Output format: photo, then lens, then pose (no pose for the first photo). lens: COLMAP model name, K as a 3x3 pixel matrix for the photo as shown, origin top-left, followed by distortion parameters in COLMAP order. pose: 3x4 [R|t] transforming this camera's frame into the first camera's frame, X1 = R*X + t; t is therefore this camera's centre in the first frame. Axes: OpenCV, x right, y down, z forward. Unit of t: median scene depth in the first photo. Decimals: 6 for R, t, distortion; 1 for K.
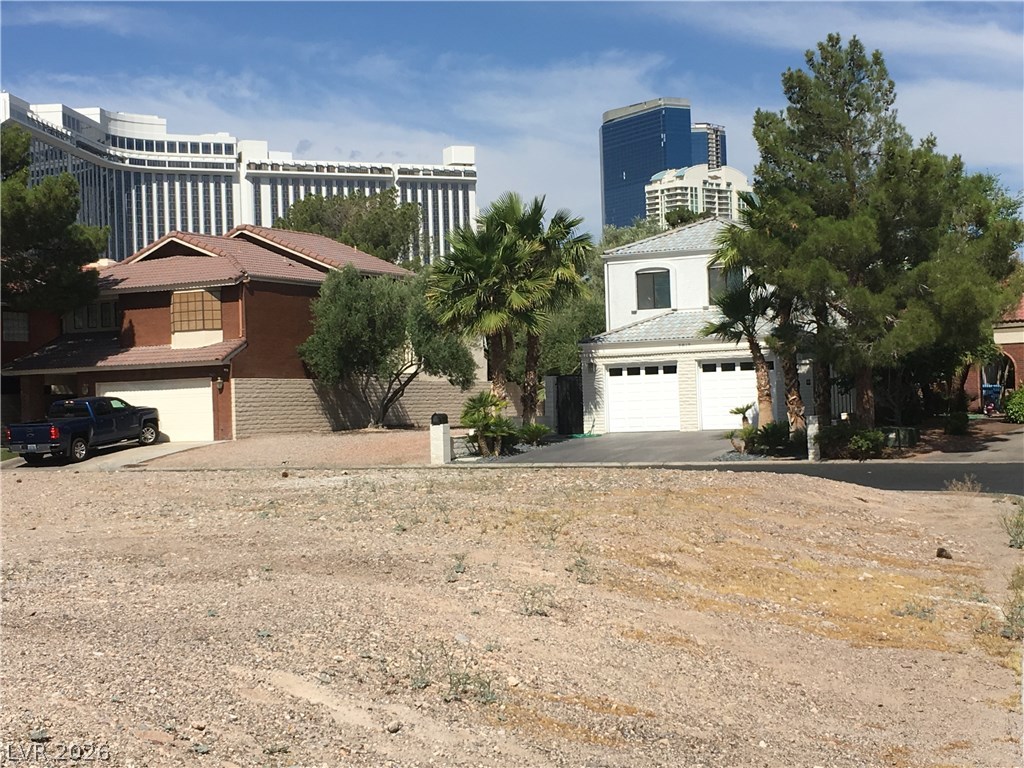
lens RADIAL K [[1692.5, 0, 512.0], [0, 1692.5, 384.0], [0, 0, 1]] dist [-0.013013, 0.009795]
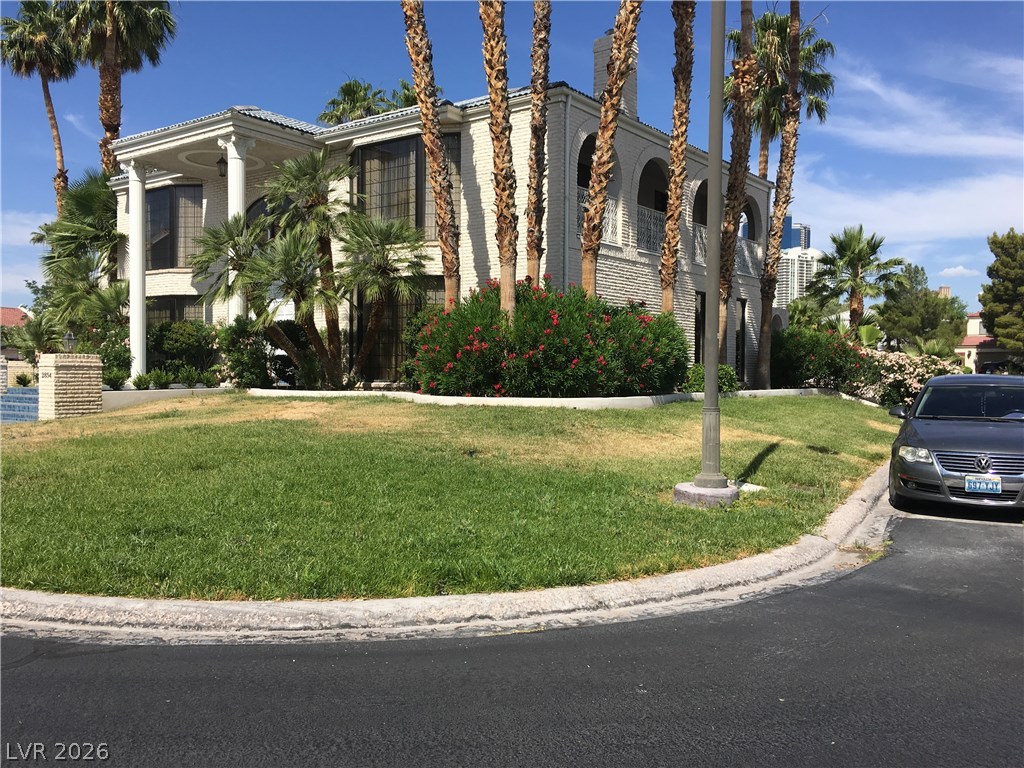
lens RADIAL K [[882.9, 0, 512.0], [0, 882.9, 384.0], [0, 0, 1]] dist [0.002574, 0.000043]
pose [[0.981535, 0.042101, -0.186592, -0.263056], [-0.035989, 0.998703, 0.036025, 0.006727], [0.187867, -0.028645, 0.981777, -0.946604]]
